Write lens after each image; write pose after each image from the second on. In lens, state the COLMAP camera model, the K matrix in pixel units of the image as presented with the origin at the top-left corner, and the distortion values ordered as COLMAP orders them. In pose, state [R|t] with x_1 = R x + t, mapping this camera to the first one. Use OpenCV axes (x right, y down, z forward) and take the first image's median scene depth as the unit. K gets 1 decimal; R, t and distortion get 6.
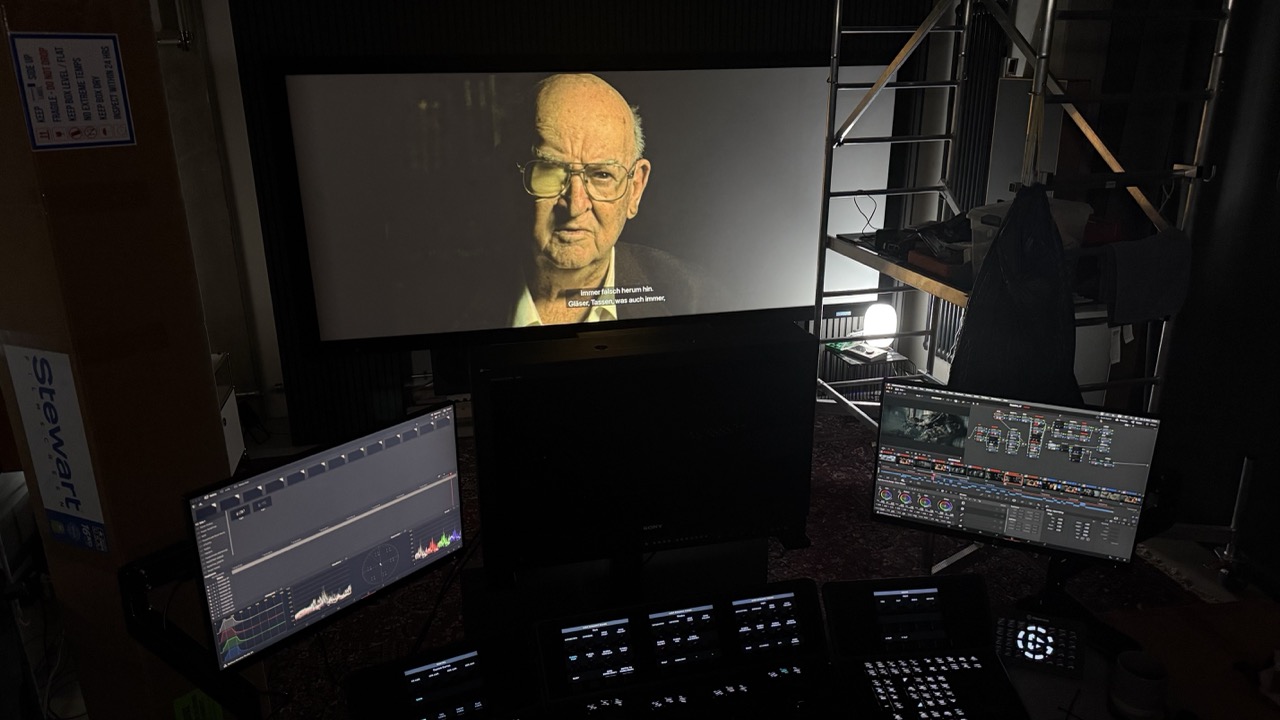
lens RADIAL K [[830.6, 0, 635.0], [0, 830.6, 323.1], [0, 0, 1]] dist [0.071120, -0.086750]
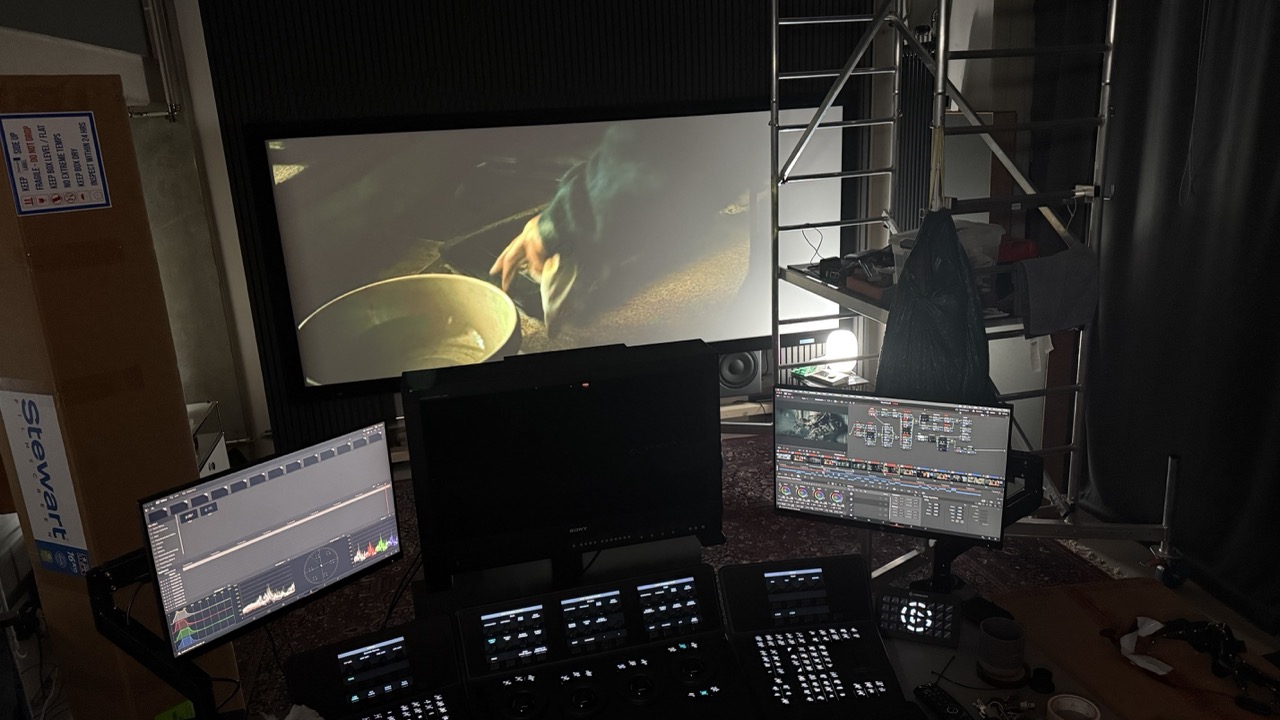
lens RADIAL K [[830.6, 0, 635.0], [0, 830.6, 323.1], [0, 0, 1]] dist [0.071120, -0.086750]
pose [[0.999092, -0.041562, -0.009372, 0.131636], [0.040999, 0.997706, -0.053867, 0.038385], [0.011589, 0.053434, 0.998504, -0.129172]]
